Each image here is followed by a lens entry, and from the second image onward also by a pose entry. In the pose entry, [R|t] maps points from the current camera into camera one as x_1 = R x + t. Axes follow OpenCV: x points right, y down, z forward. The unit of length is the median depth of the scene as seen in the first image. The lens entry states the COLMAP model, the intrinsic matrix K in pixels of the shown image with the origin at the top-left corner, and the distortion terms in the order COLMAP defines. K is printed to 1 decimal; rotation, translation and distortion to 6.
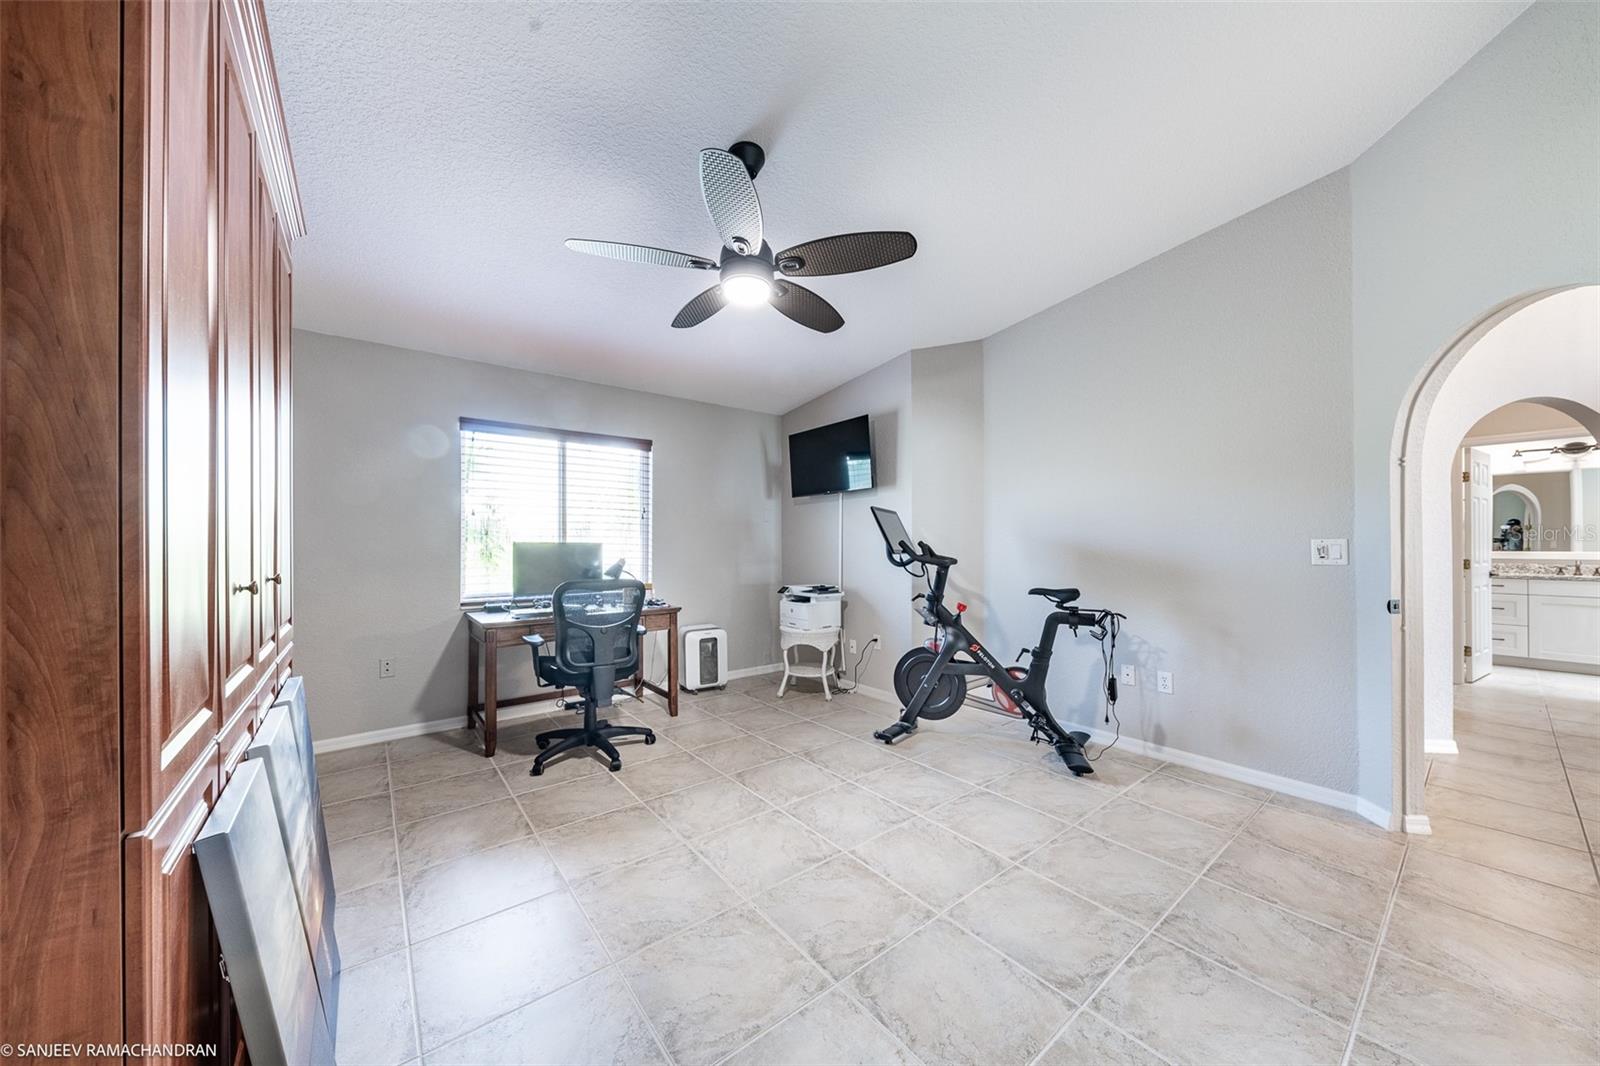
lens RADIAL K [[546.0, 0, 807.5], [0, 546.0, 540.2], [0, 0, 1]] dist [0.010100, -0.004223]
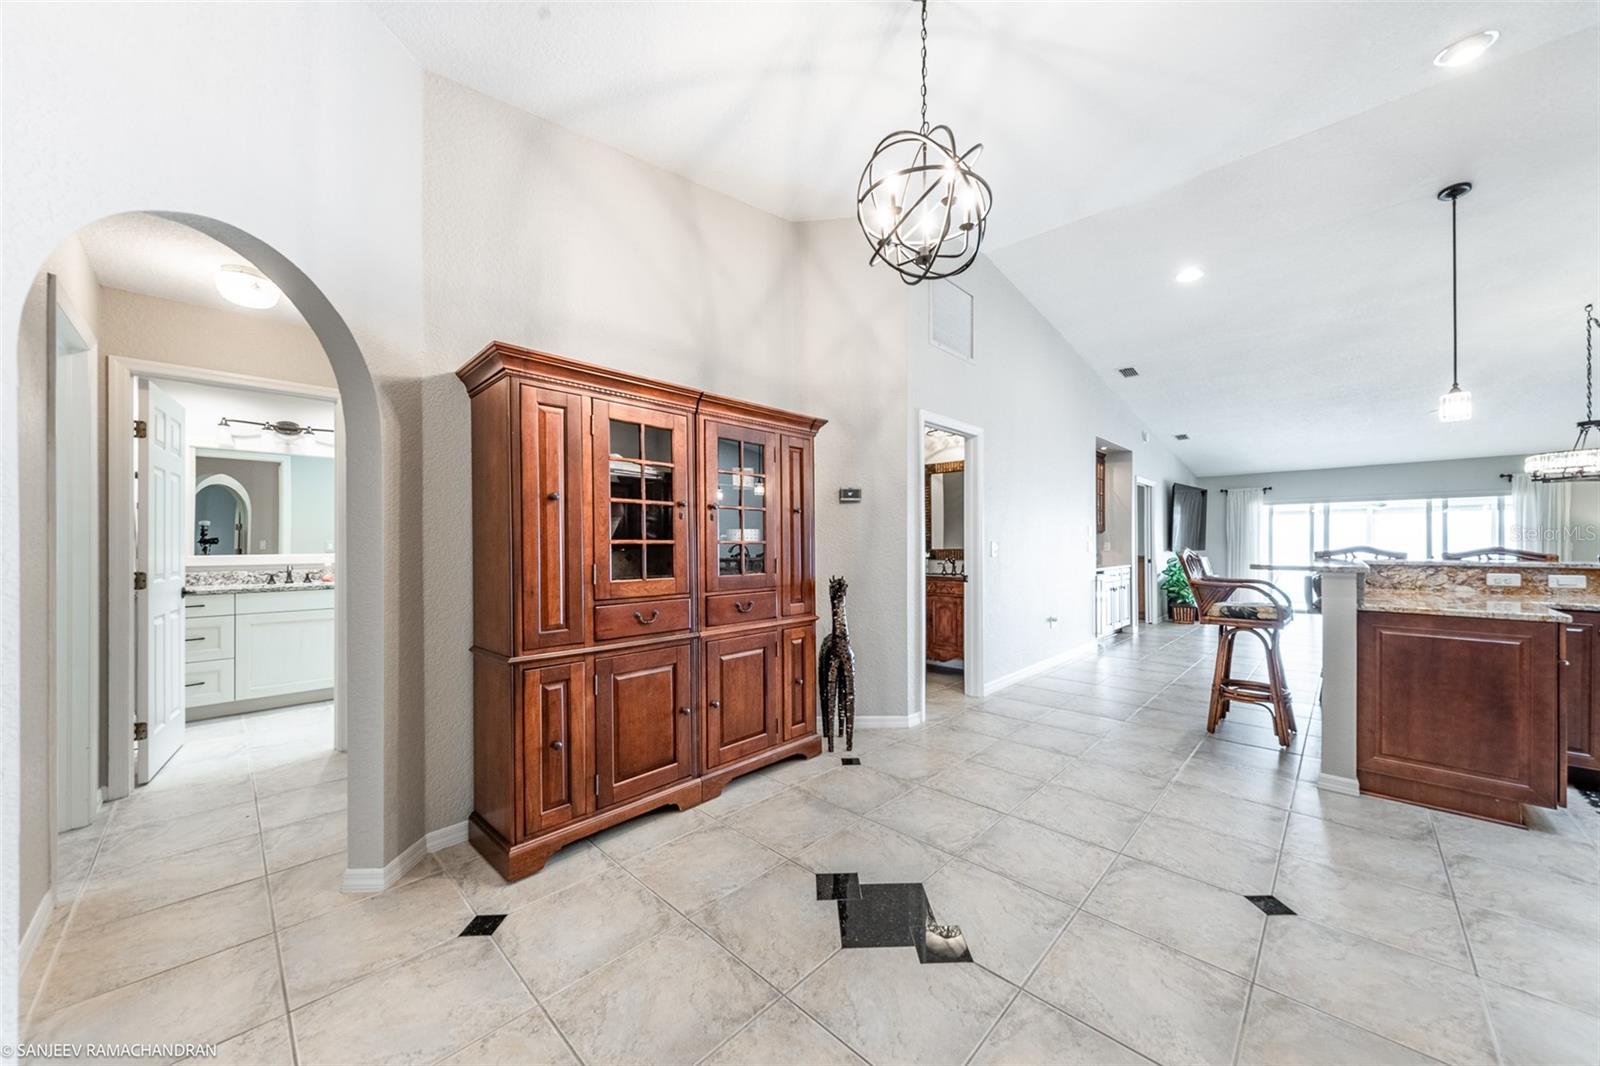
lens RADIAL K [[568.1, 0, 805.6], [0, 568.1, 539.4], [0, 0, 1]] dist [0.001462, 0.000089]
pose [[-0.129386, 0.007395, 0.991567, 0.461604], [0.000579, 0.999973, -0.007382, 0.005013], [-0.991594, -0.000381, -0.129387, 0.343477]]
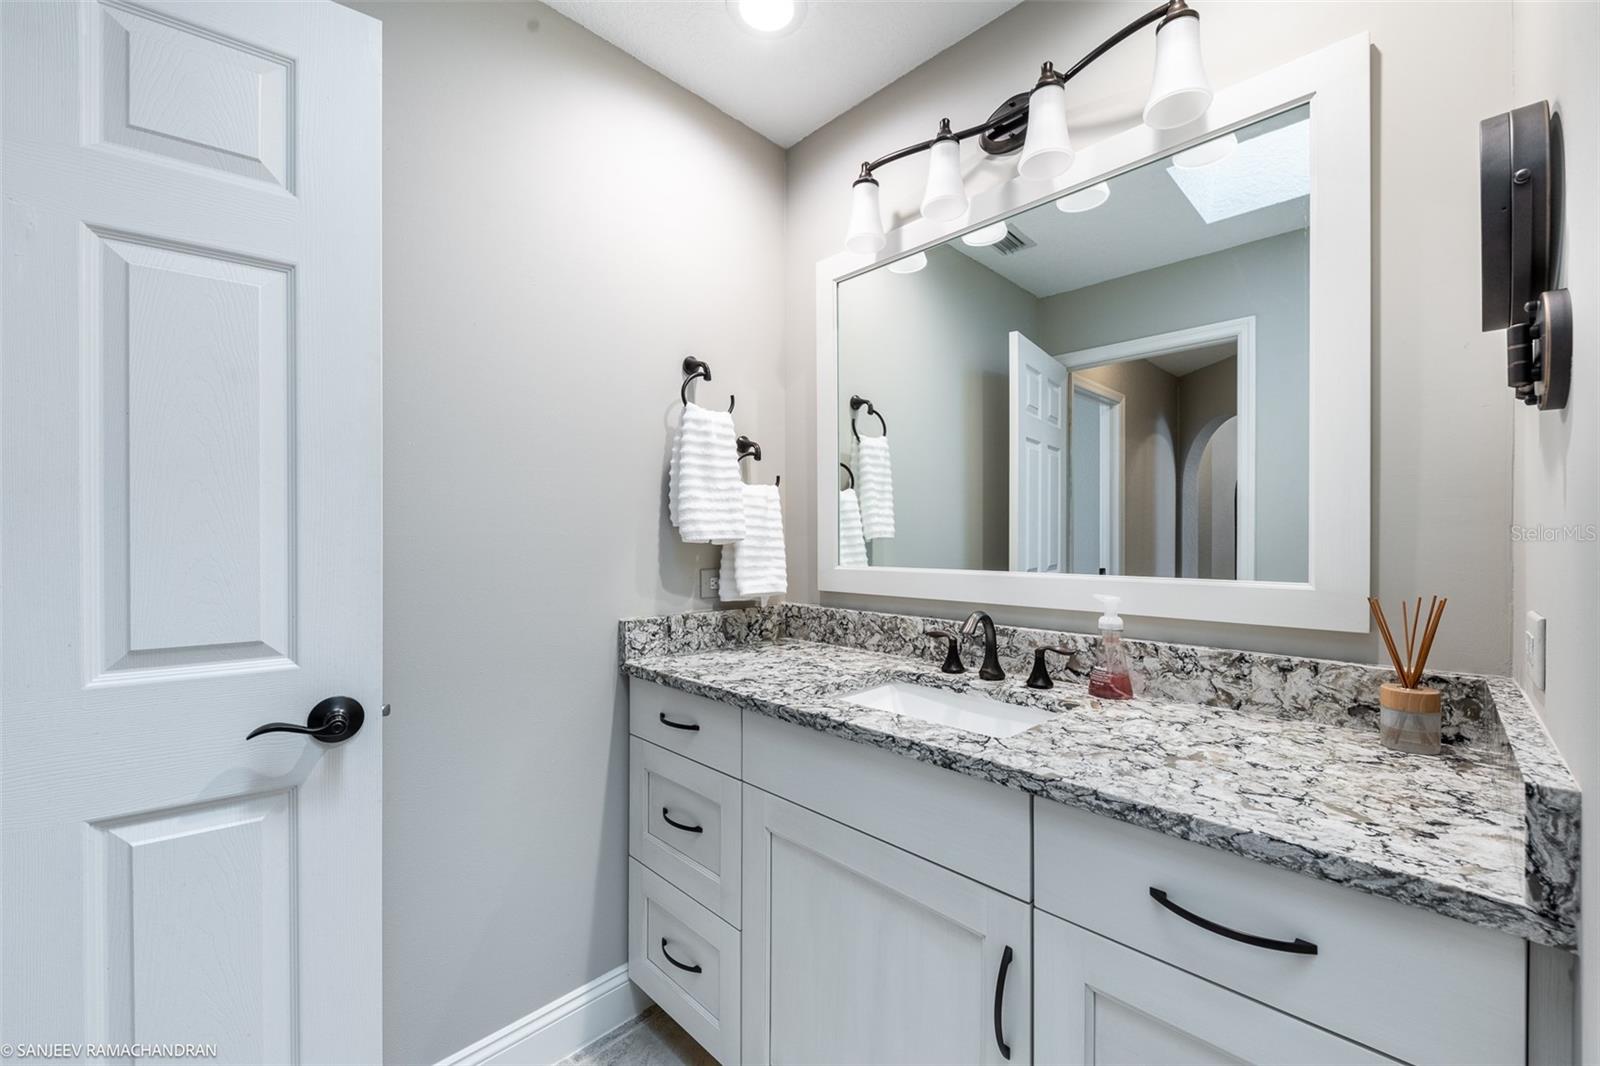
lens RADIAL K [[630.0, 0, 798.8], [0, 630.0, 540.5], [0, 0, 1]] dist [0.000251, -0.000033]
pose [[0.994041, 0.000857, 0.109001, 1.300465], [-0.001437, 0.999985, 0.005240, 0.006288], [-0.108995, -0.005366, 0.994028, 0.753700]]
